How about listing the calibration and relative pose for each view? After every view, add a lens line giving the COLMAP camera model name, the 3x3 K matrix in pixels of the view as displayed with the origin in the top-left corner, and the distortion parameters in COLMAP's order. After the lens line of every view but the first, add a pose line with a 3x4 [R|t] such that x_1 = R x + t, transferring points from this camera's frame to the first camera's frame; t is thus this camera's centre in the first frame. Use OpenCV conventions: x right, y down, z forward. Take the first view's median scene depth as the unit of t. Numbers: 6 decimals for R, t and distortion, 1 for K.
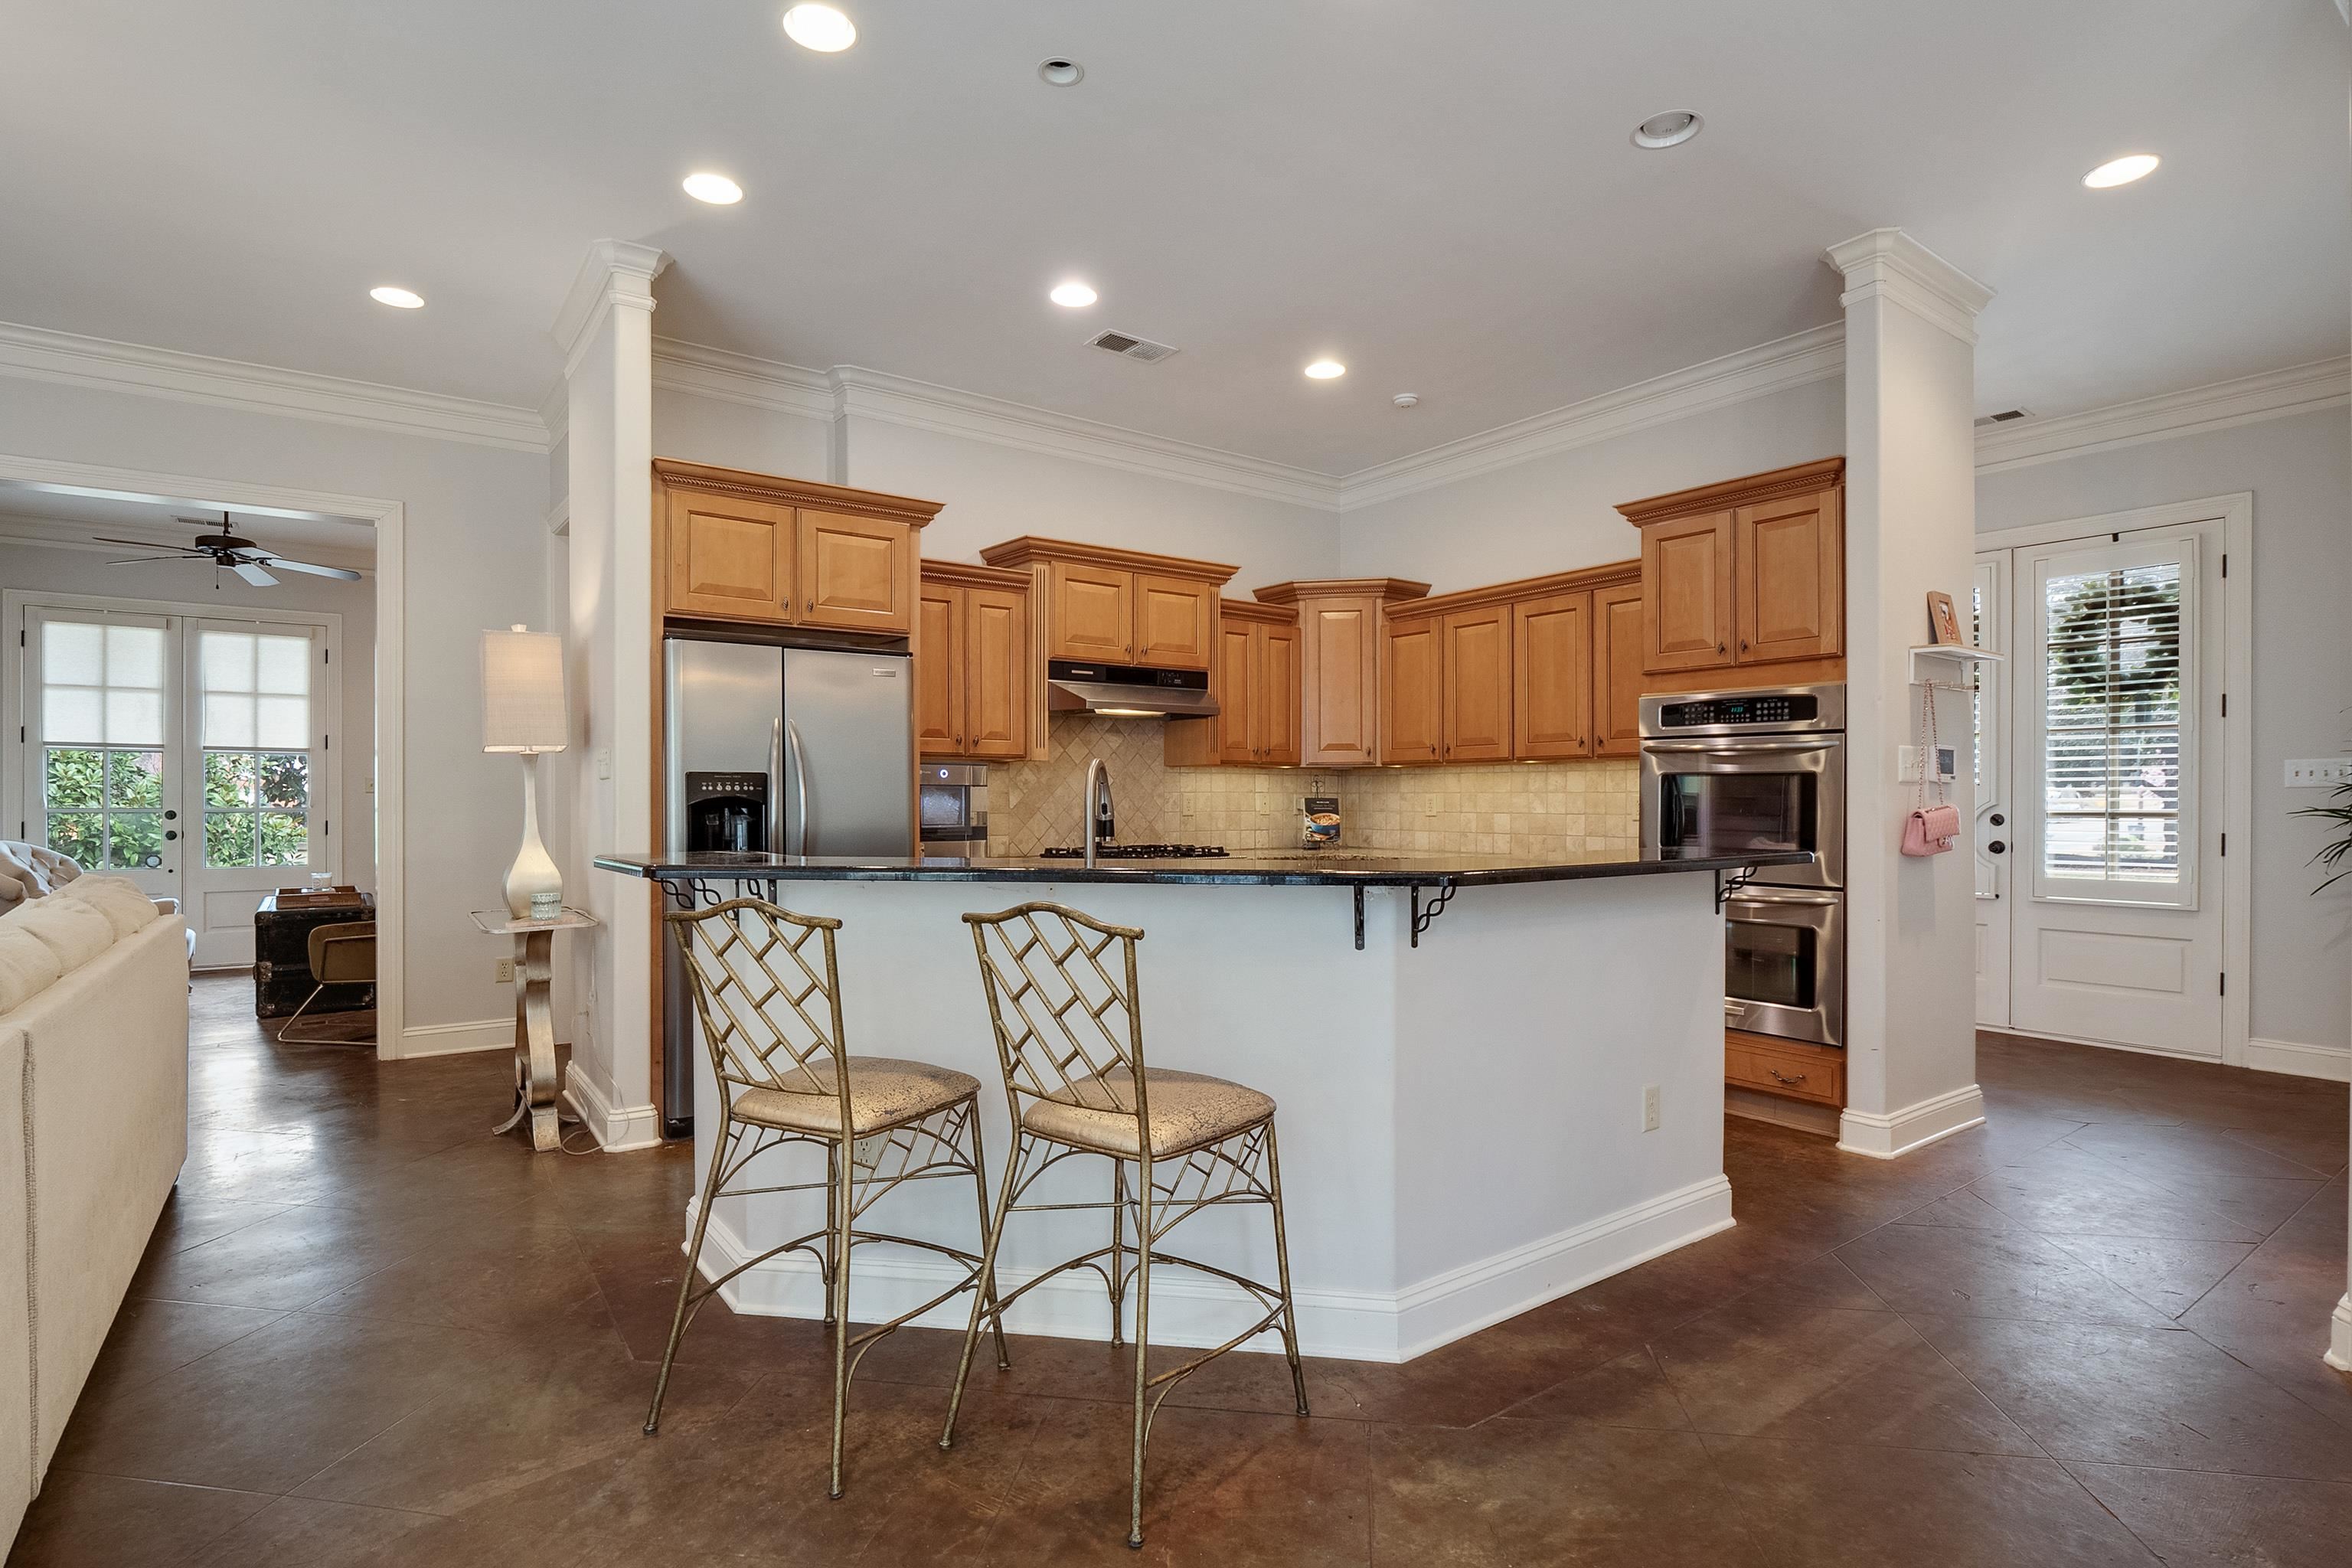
lens RADIAL K [[1154.1, 0, 1161.8], [0, 1154.1, 808.6], [0, 0, 1]] dist [-0.003059, -0.001093]
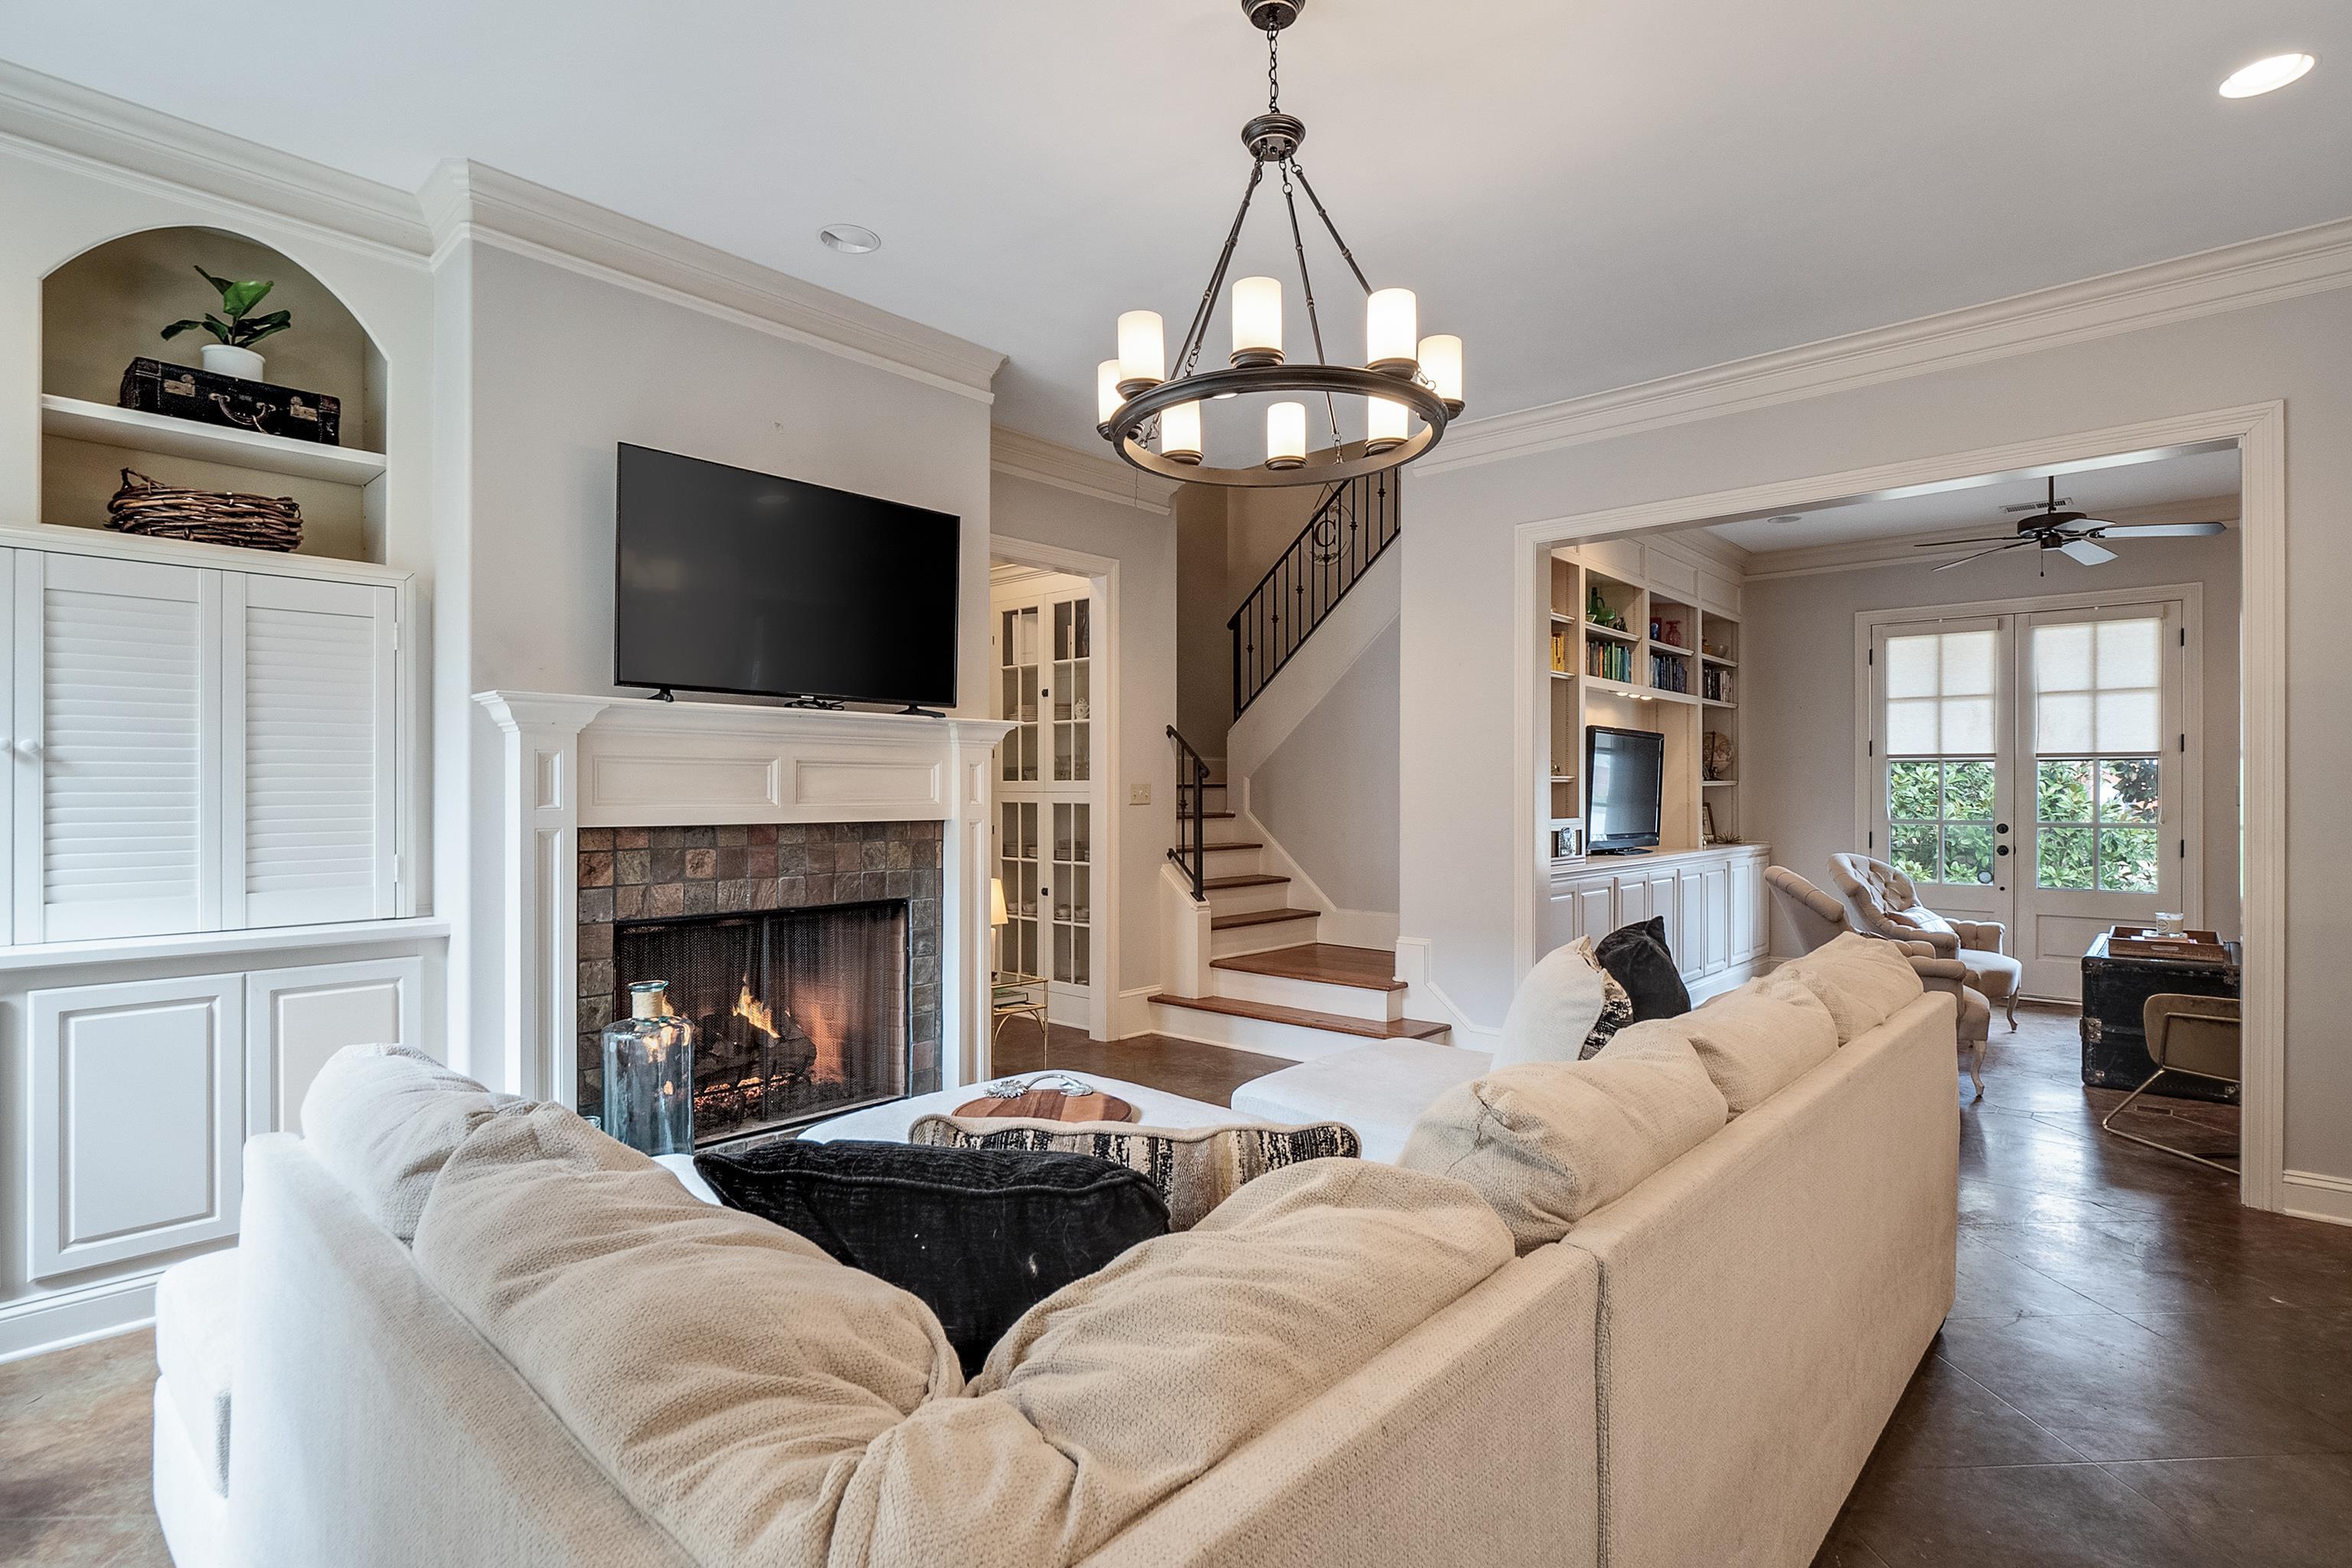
lens RADIAL K [[1163.4, 0, 1150.1], [0, 1163.4, 783.8], [0, 0, 1]] dist [-0.011722, 0.000071]
pose [[0.202043, -0.005378, -0.979362, -0.125689], [-0.008527, 0.999937, -0.007250, -0.026736], [0.979340, 0.009816, 0.201984, 0.202215]]
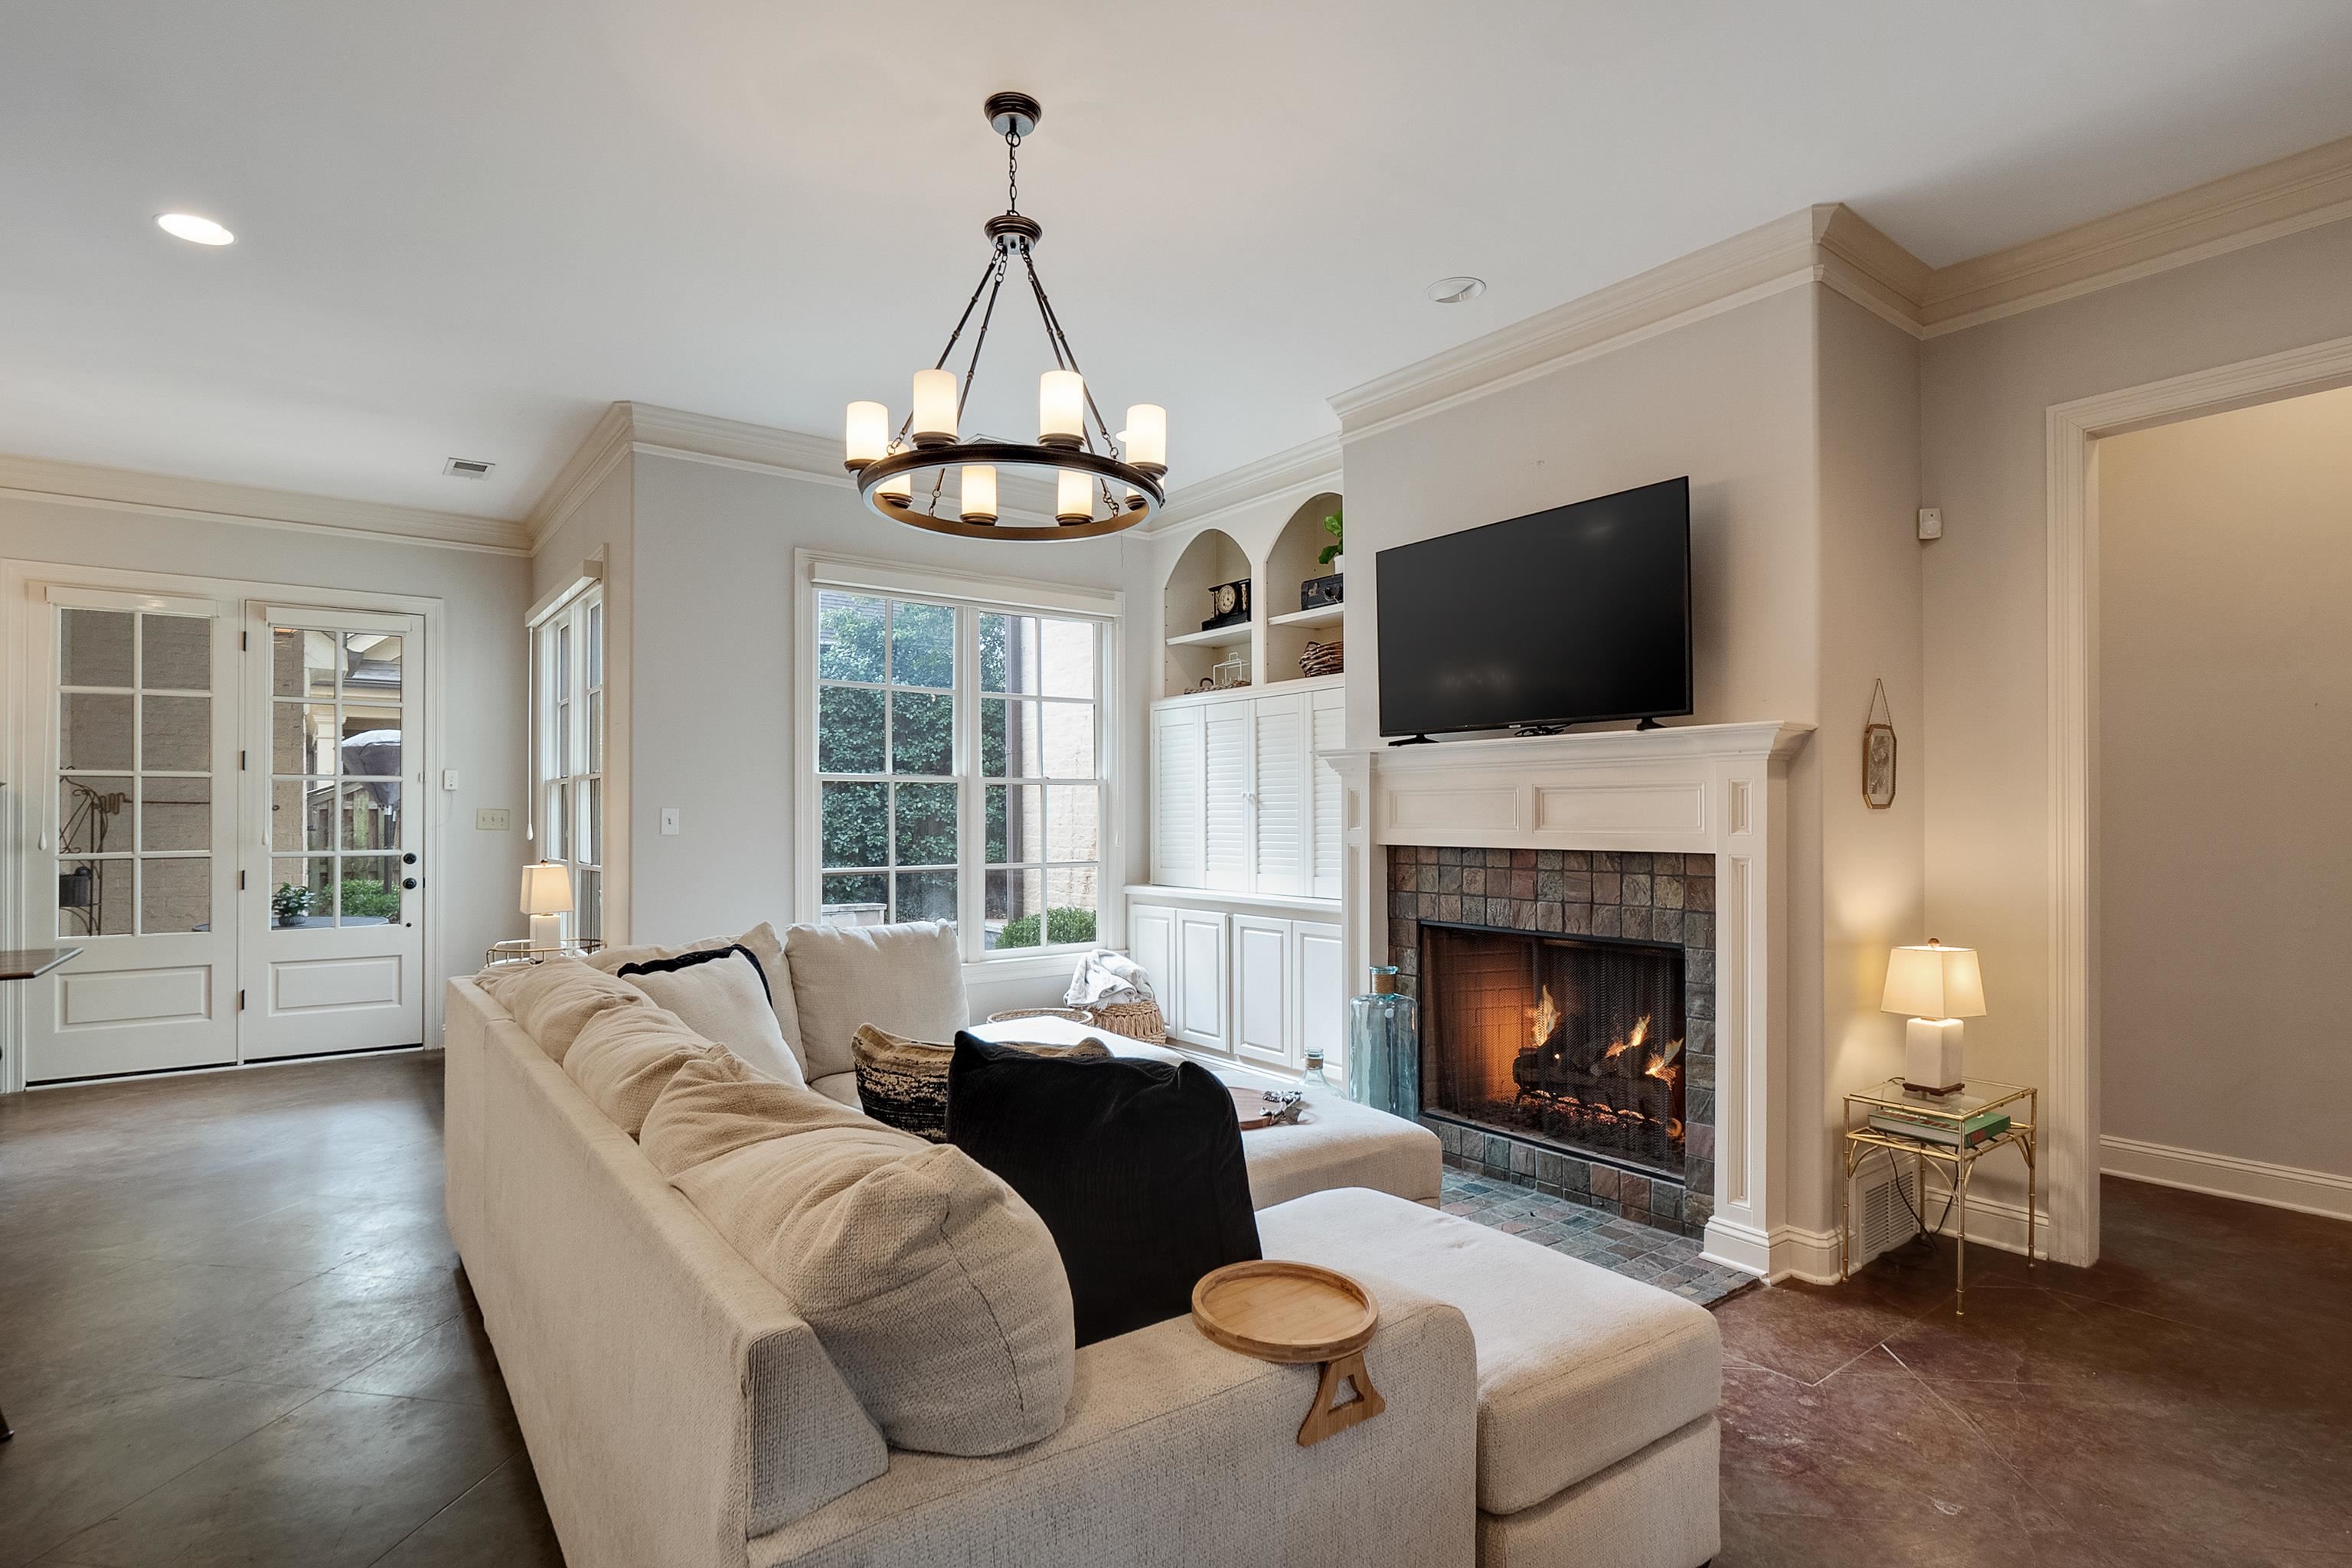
lens RADIAL K [[1138.7, 0, 1165.7], [0, 1138.7, 803.2], [0, 0, 1]] dist [-0.010091, 0.000150]
pose [[-0.999737, 0.002190, -0.022828, -0.639585], [0.002225, 0.999996, -0.001509, -0.034370], [0.022824, -0.001560, -0.999738, 0.865786]]
